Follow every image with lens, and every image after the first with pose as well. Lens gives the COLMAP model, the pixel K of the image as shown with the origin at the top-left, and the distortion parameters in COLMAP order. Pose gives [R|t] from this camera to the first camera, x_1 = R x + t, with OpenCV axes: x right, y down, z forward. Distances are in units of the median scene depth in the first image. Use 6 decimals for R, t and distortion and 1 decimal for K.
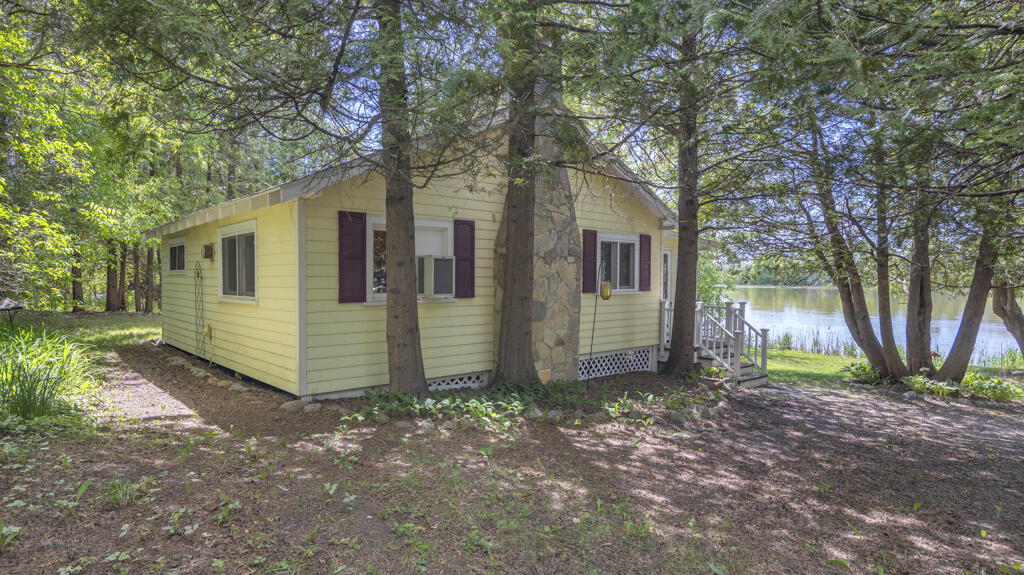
lens RADIAL K [[547.6, 0, 511.9], [0, 547.6, 287.4], [0, 0, 1]] dist [-0.000725, -0.000152]
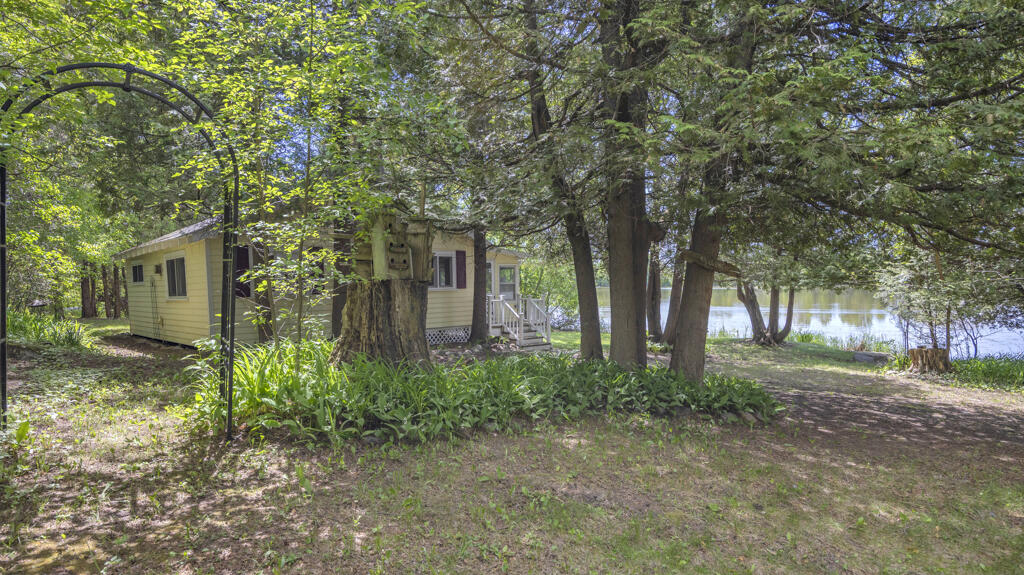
lens RADIAL K [[547.6, 0, 505.2], [0, 547.6, 315.5], [0, 0, 1]] dist [-0.000725, -0.000152]
pose [[0.999008, -0.026932, 0.035464, 0.350976], [0.025536, 0.998903, 0.039245, 0.028294], [-0.036482, -0.038300, 0.998600, -0.559106]]
